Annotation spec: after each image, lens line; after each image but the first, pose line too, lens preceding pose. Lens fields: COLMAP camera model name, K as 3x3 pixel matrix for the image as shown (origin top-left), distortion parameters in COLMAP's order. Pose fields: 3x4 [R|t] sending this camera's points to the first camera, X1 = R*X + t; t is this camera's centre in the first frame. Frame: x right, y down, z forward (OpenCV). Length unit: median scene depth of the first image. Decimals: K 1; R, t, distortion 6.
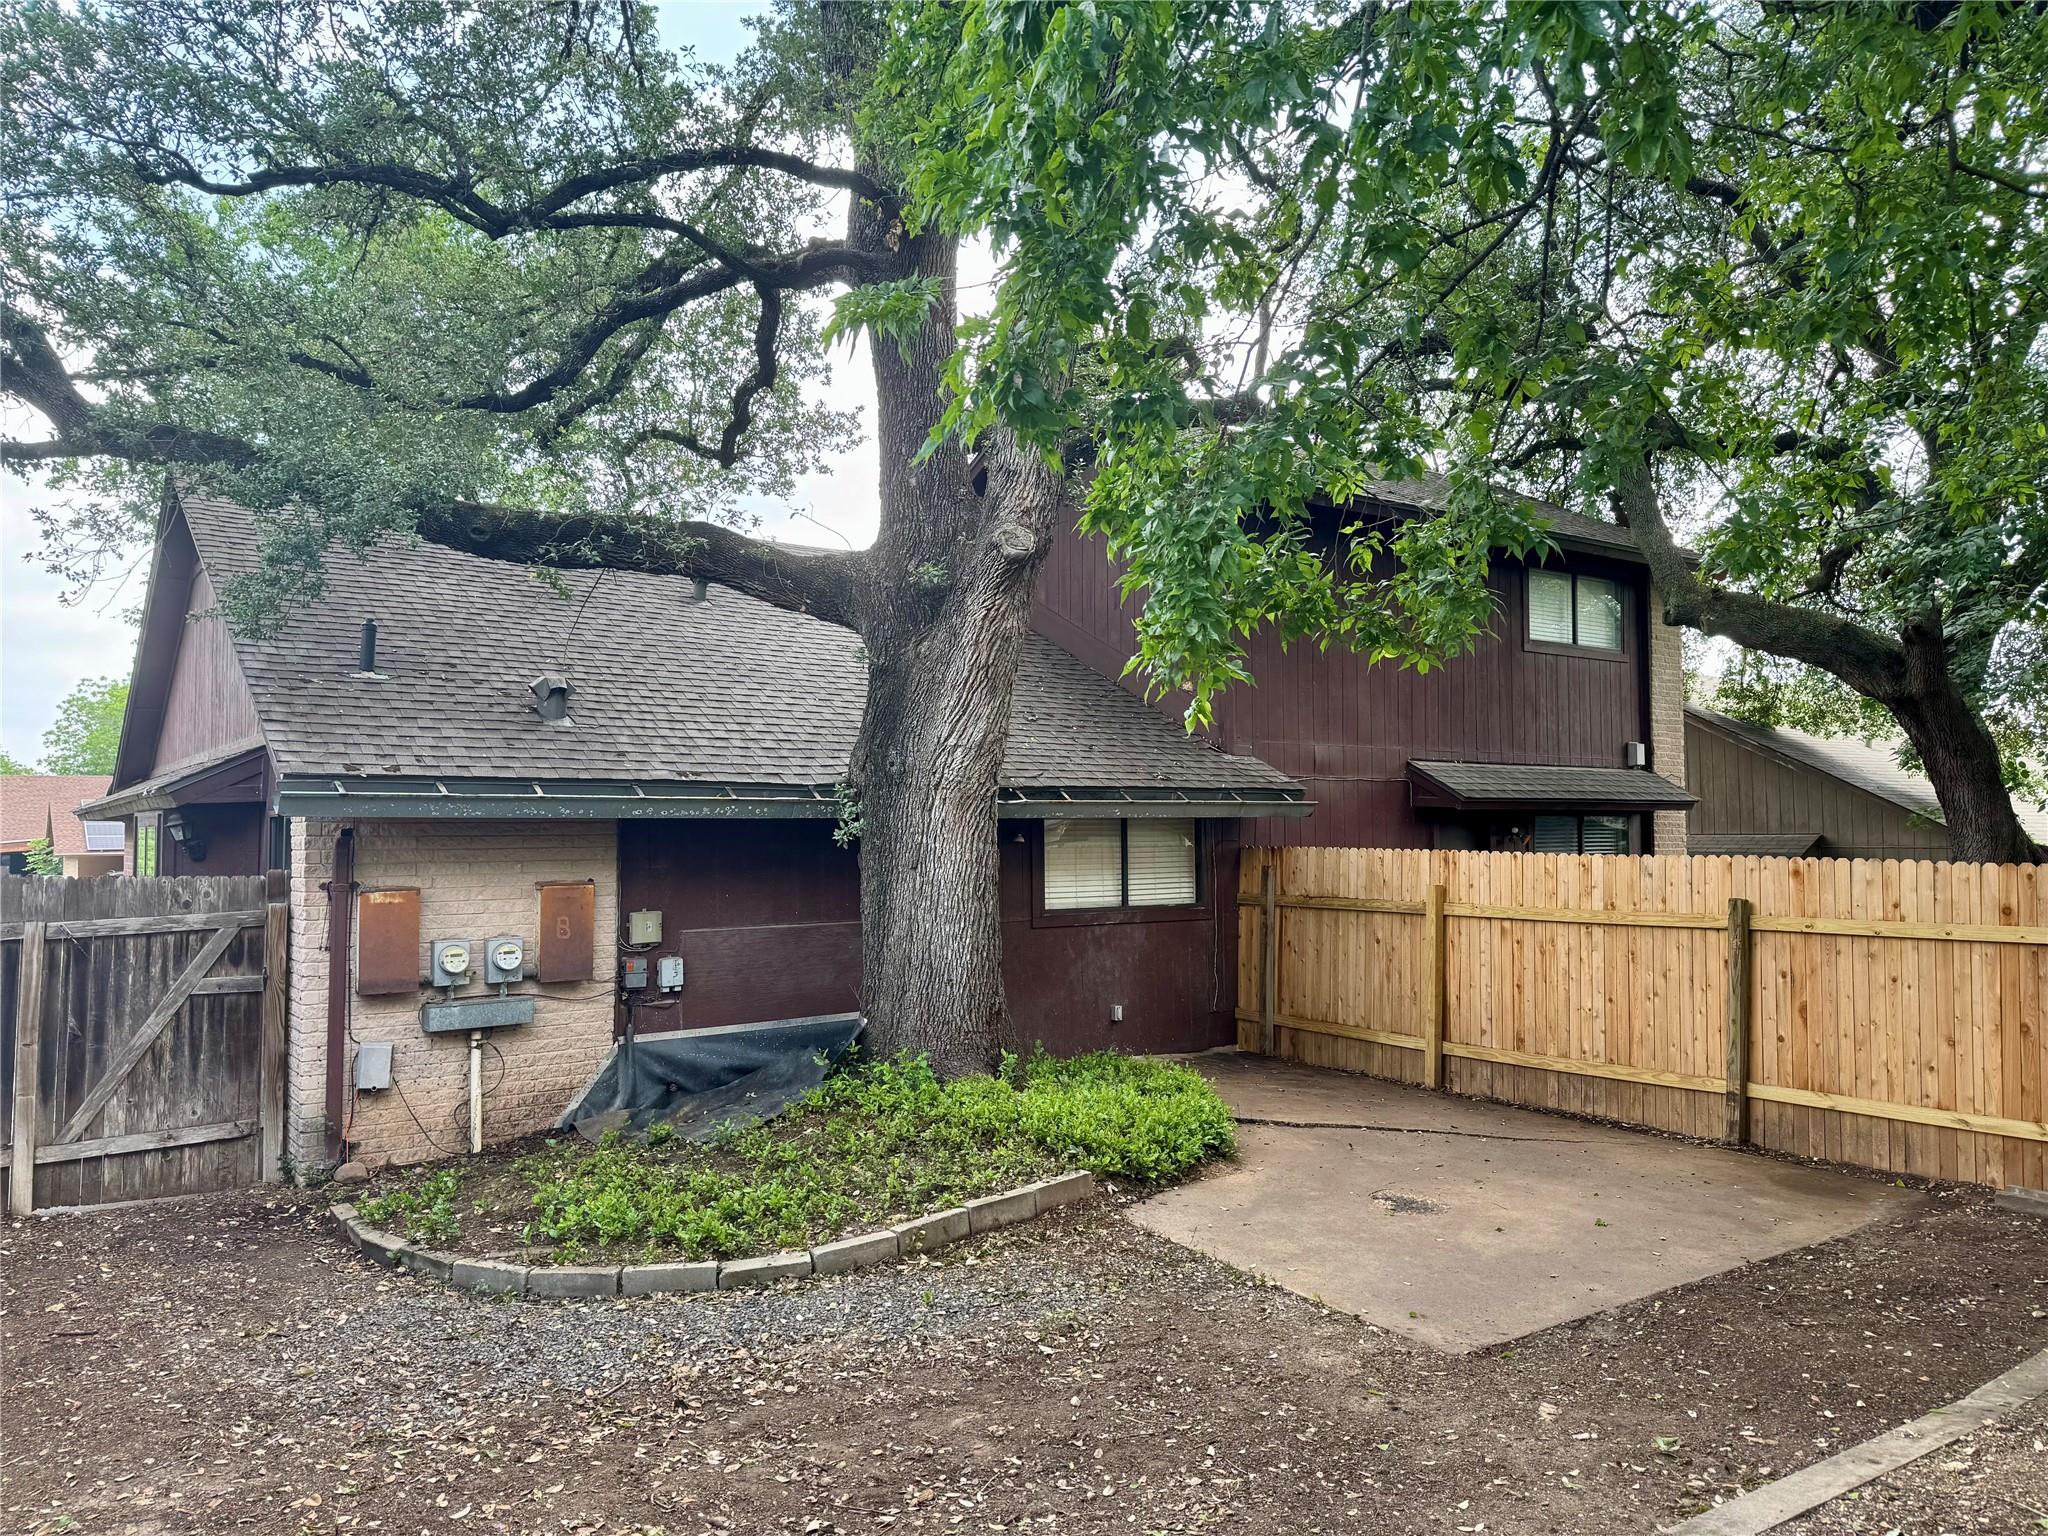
lens RADIAL K [[1431.9, 0, 1021.0], [0, 1431.9, 773.1], [0, 0, 1]] dist [0.036952, -0.039600]
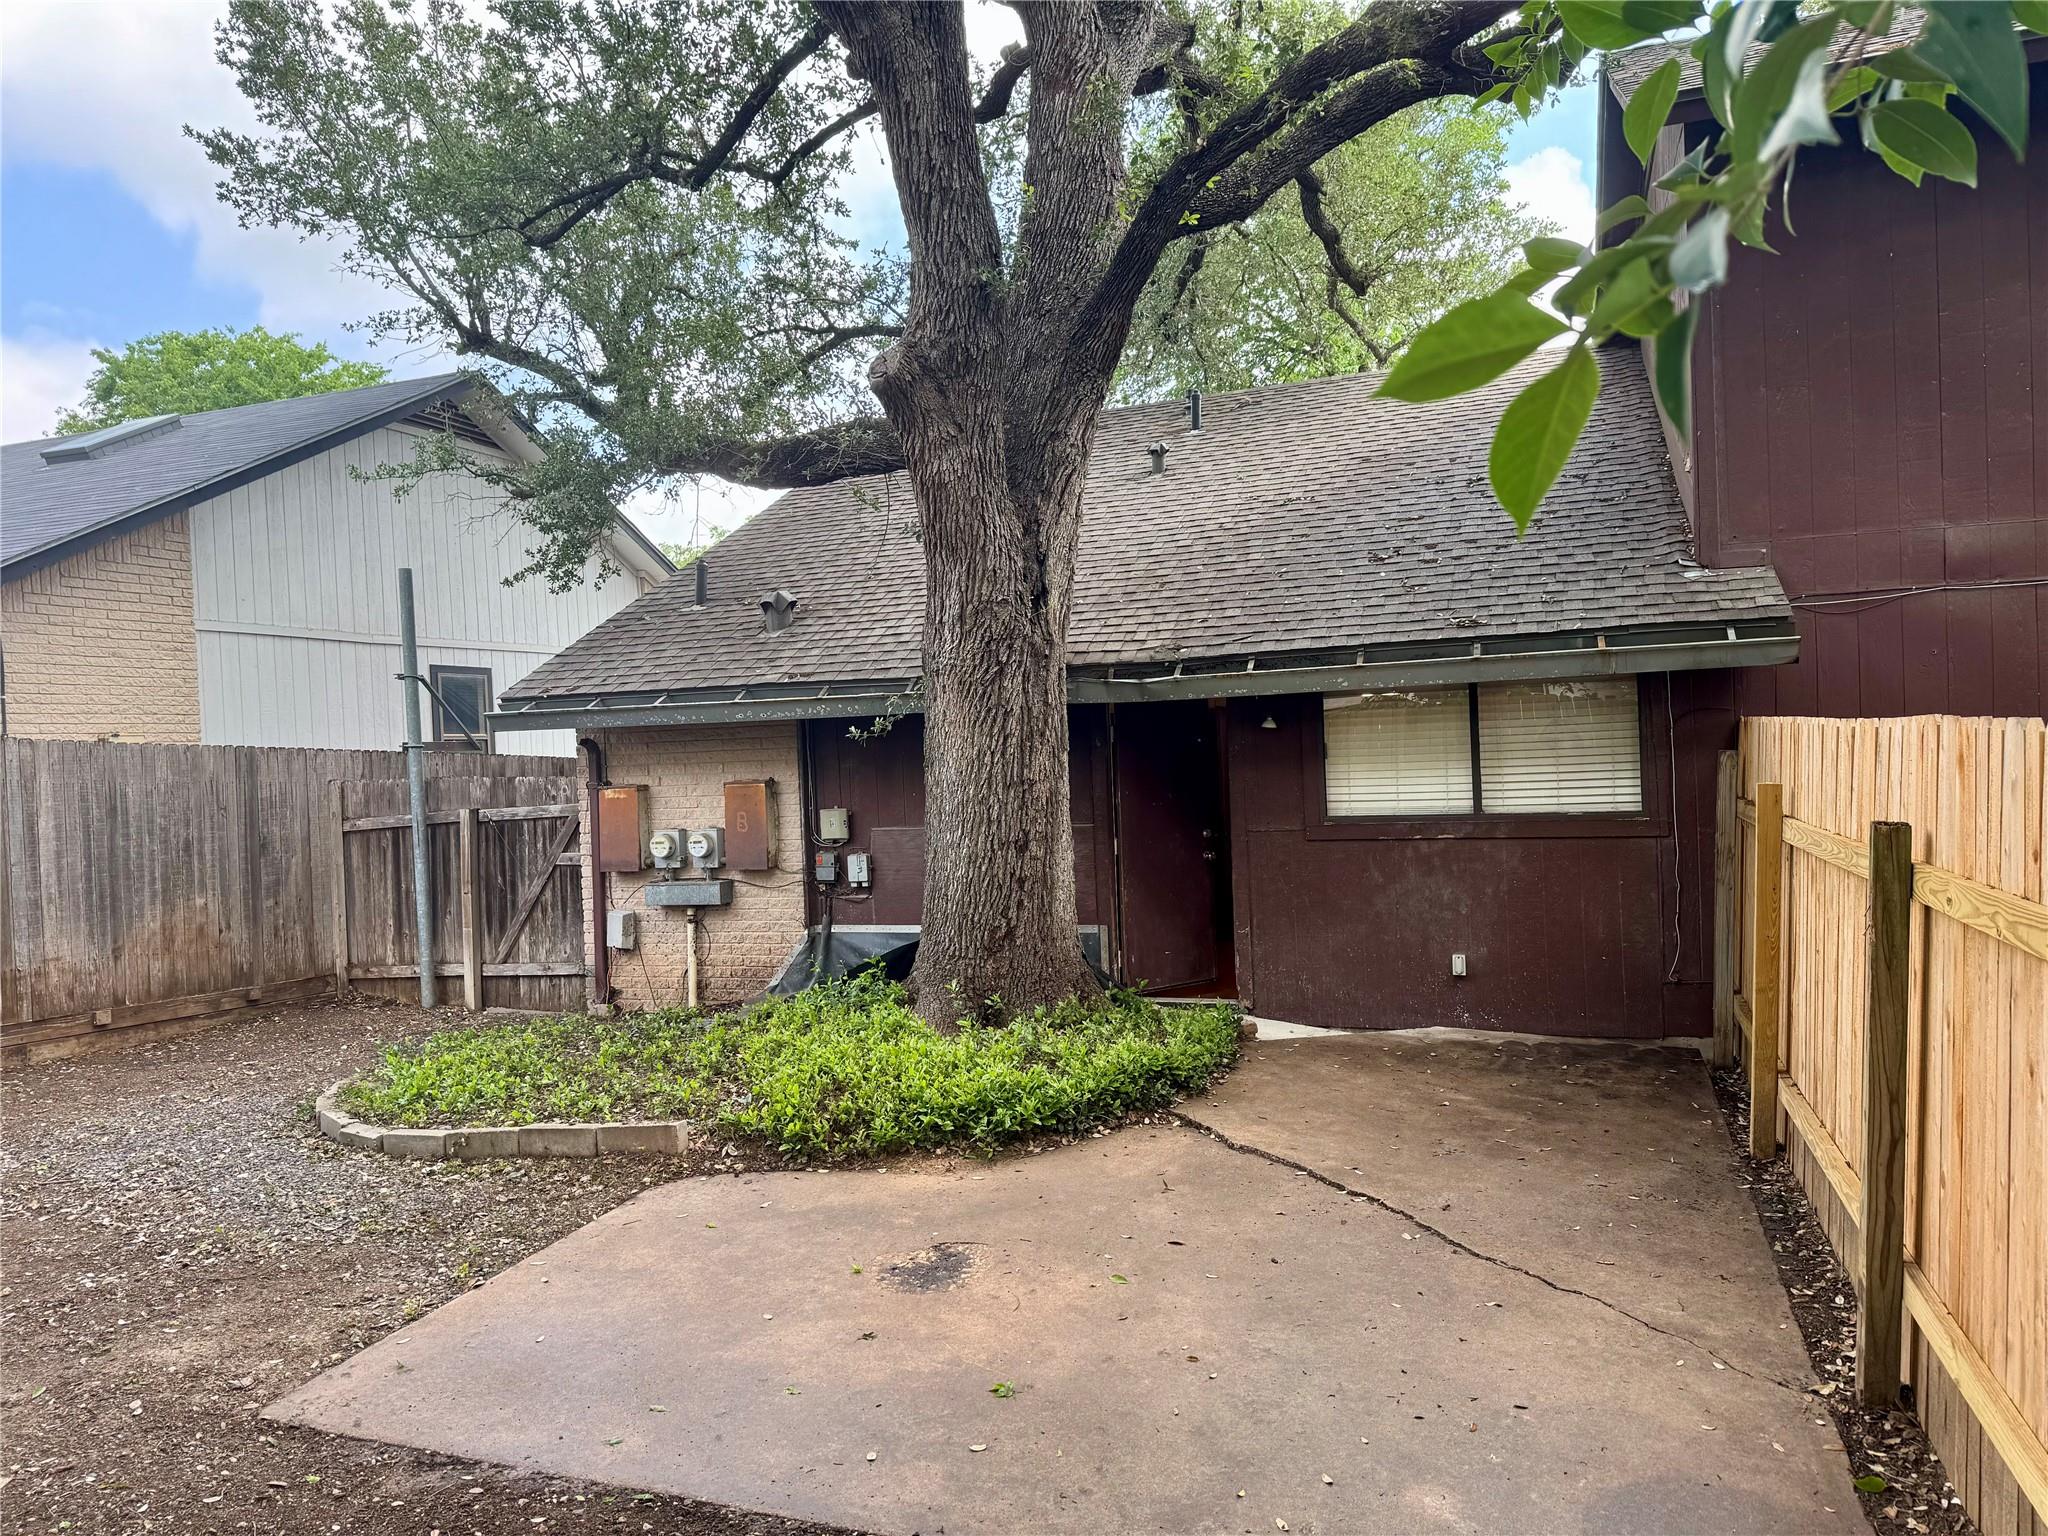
lens RADIAL K [[1431.9, 0, 1015.3], [0, 1431.9, 758.1], [0, 0, 1]] dist [0.036952, -0.039600]
pose [[0.547707, -0.011778, -0.836587, 0.729083], [0.069953, 0.997045, 0.031761, 0.039537], [0.833741, -0.075917, 0.546912, 0.592315]]
